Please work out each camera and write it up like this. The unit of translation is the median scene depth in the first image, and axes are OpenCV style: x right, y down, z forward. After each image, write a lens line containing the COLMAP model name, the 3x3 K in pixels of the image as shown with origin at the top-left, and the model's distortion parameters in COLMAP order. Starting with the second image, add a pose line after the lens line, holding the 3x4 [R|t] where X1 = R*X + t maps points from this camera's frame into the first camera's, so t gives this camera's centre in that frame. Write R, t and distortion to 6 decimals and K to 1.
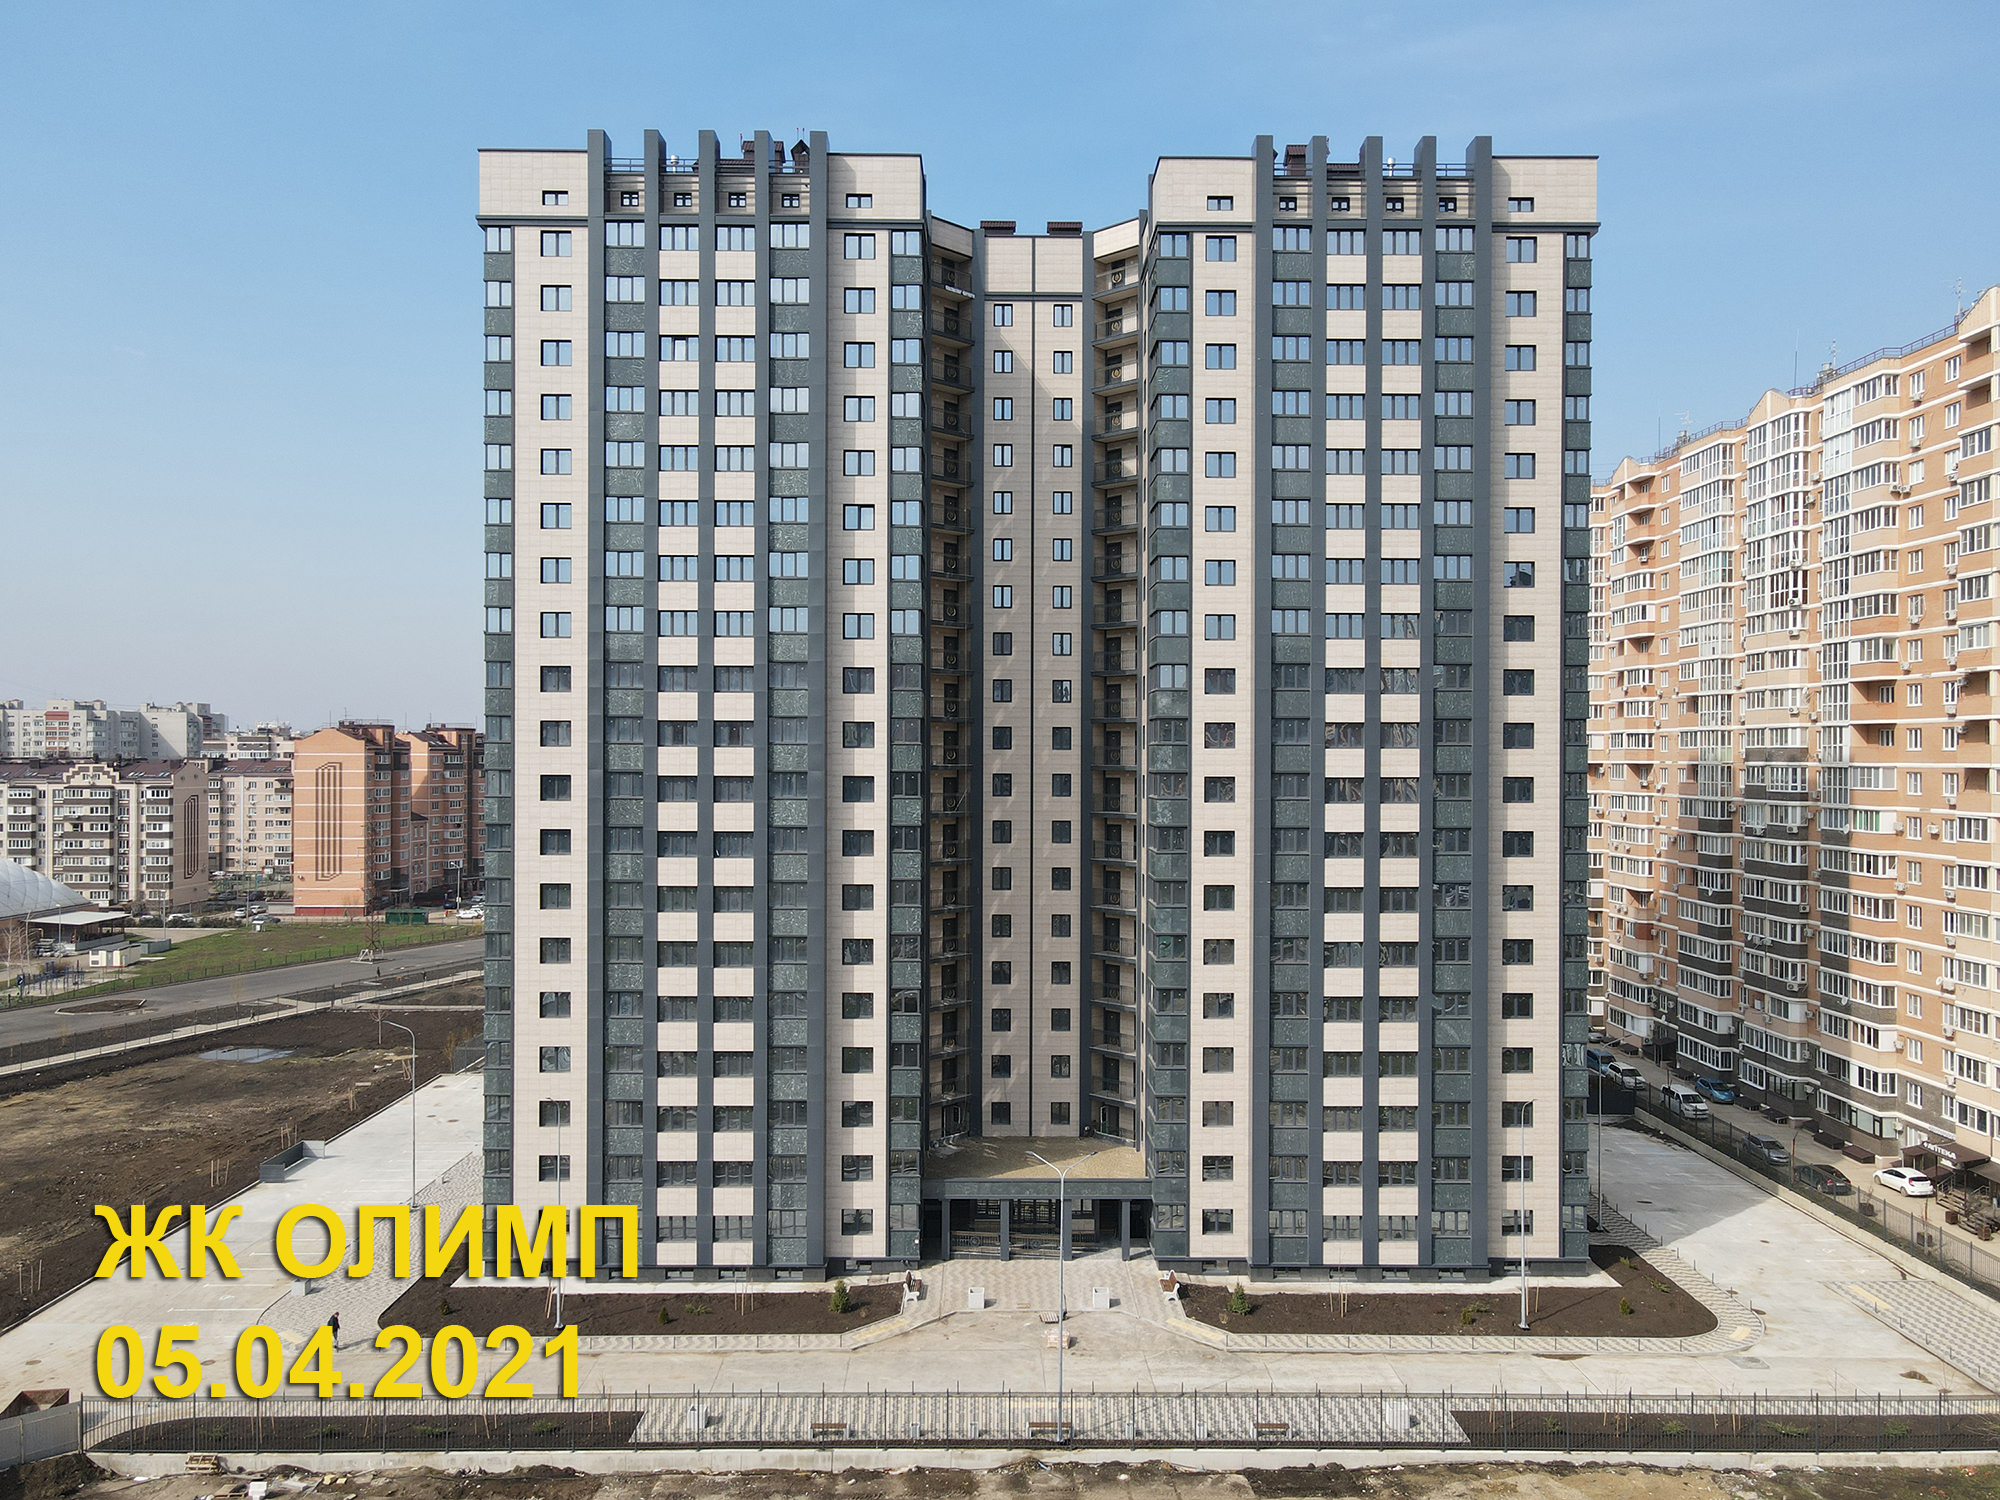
lens RADIAL K [[1456.9, 0, 1000.3], [0, 1456.9, 758.2], [0, 0, 1]] dist [0.019648, 0.001876]
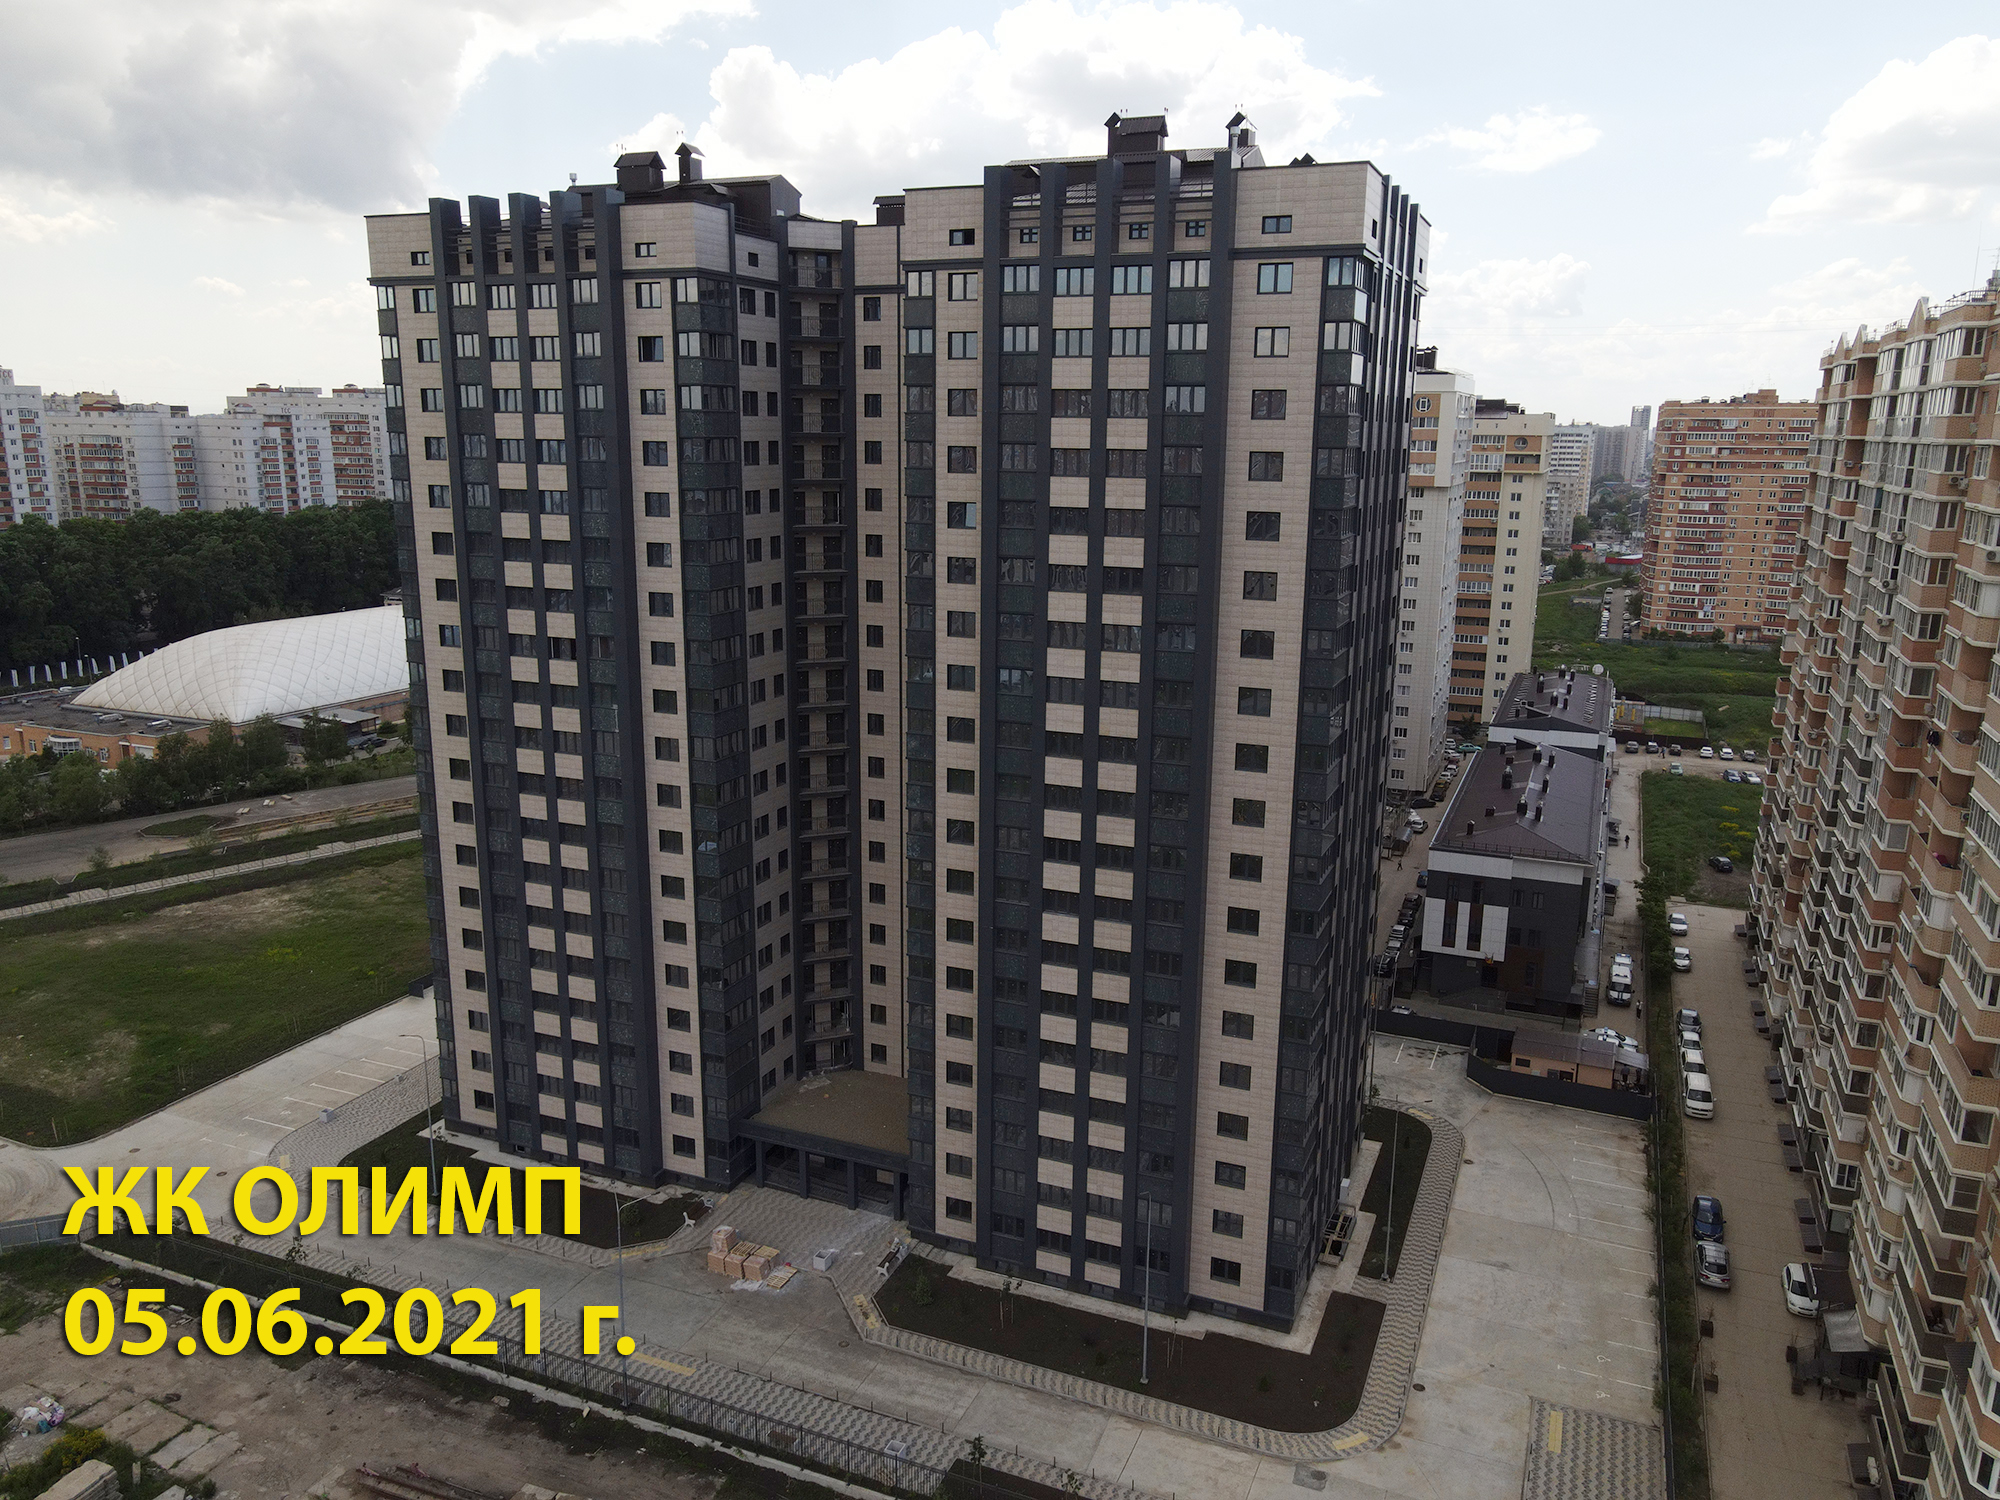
lens RADIAL K [[1460.7, 0, 1000.8], [0, 1460.7, 759.2], [0, 0, 1]] dist [0.014660, 0.004155]
pose [[0.918756, 0.093778, -0.383527, 0.563786], [-0.007781, 0.975495, 0.219882, -0.255007], [0.394749, -0.199034, 0.896972, 0.087973]]
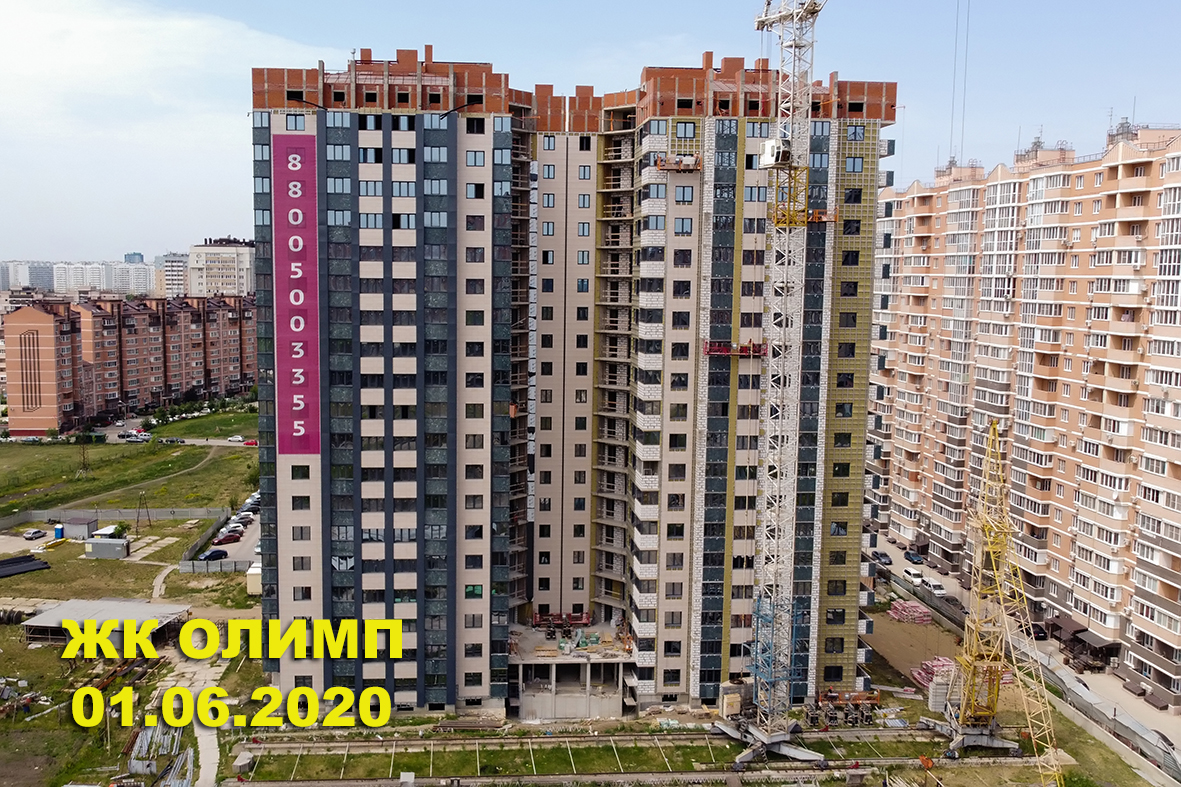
lens RADIAL K [[1083.1, 0, 522.1], [0, 1083.1, 391.1], [0, 0, 1]] dist [-0.001372, 0.011421]
pose [[0.998404, -0.000418, 0.056479, -0.111931], [-0.005738, 0.994050, 0.108778, -0.178747], [-0.056188, -0.108928, 0.992460, -0.285051]]
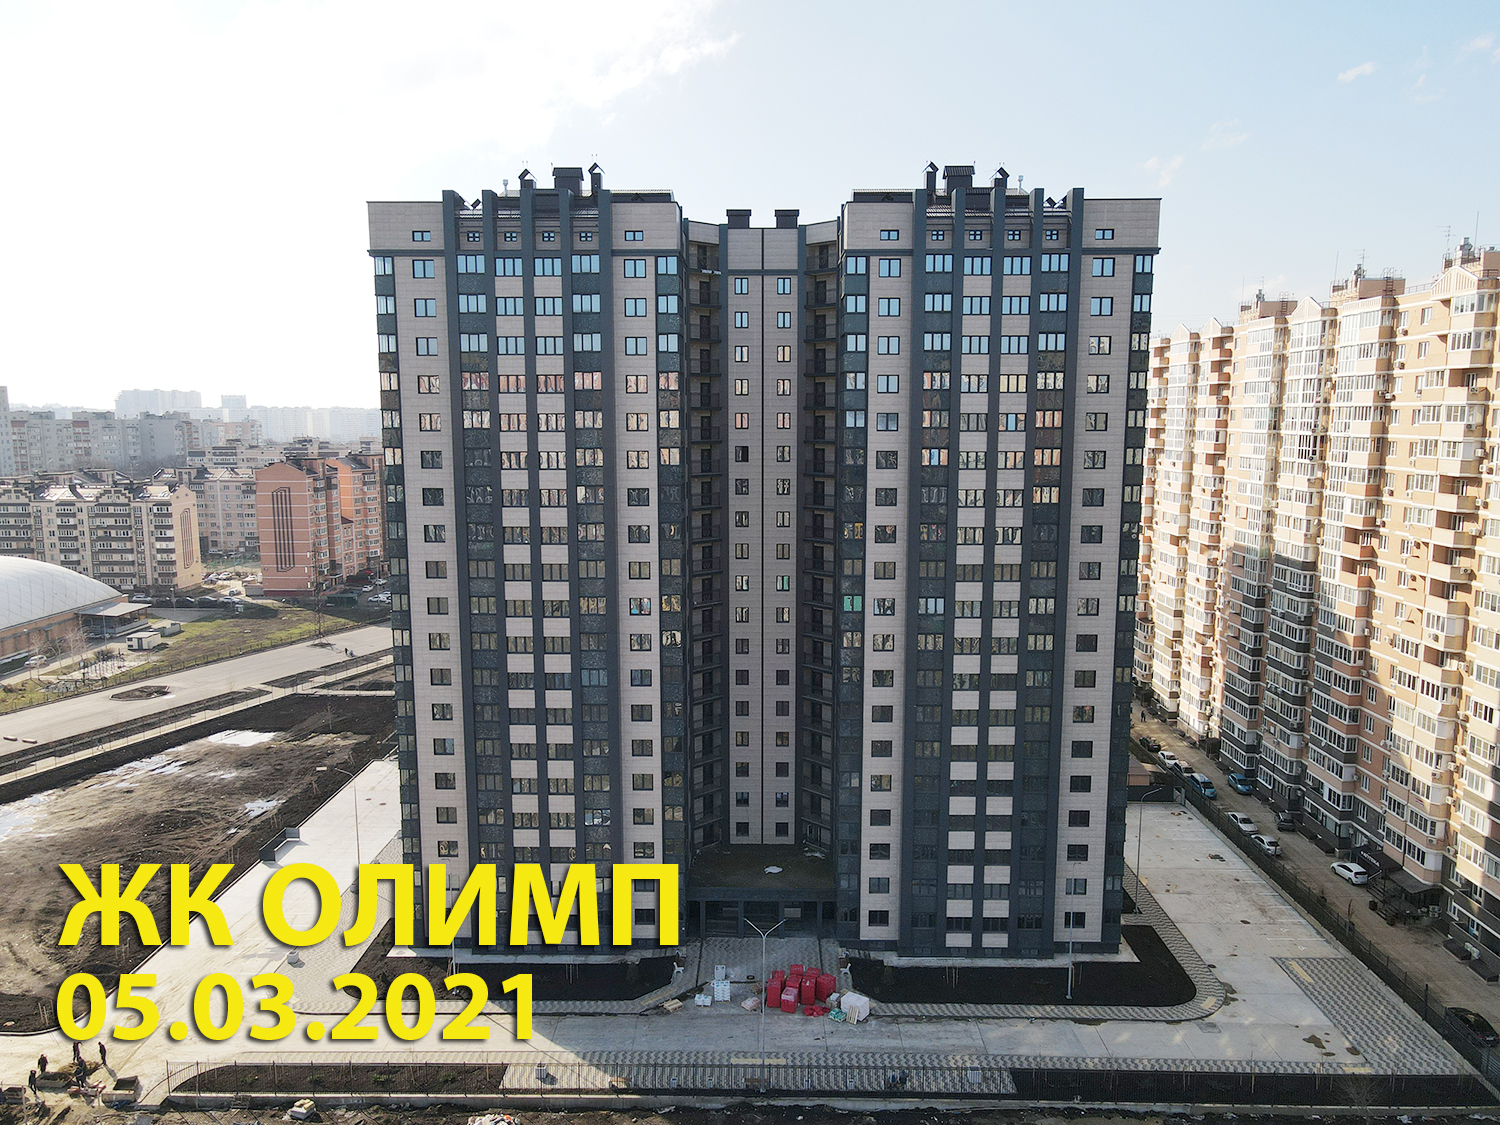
lens RADIAL K [[1092.7, 0, 750.3], [0, 1092.7, 568.6], [0, 0, 1]] dist [0.019648, 0.001876]
pose [[0.999655, -0.000002, -0.026260, 0.043501], [0.003687, 0.990109, 0.140251, -0.207040], [0.026000, -0.140299, 0.989768, -0.092506]]
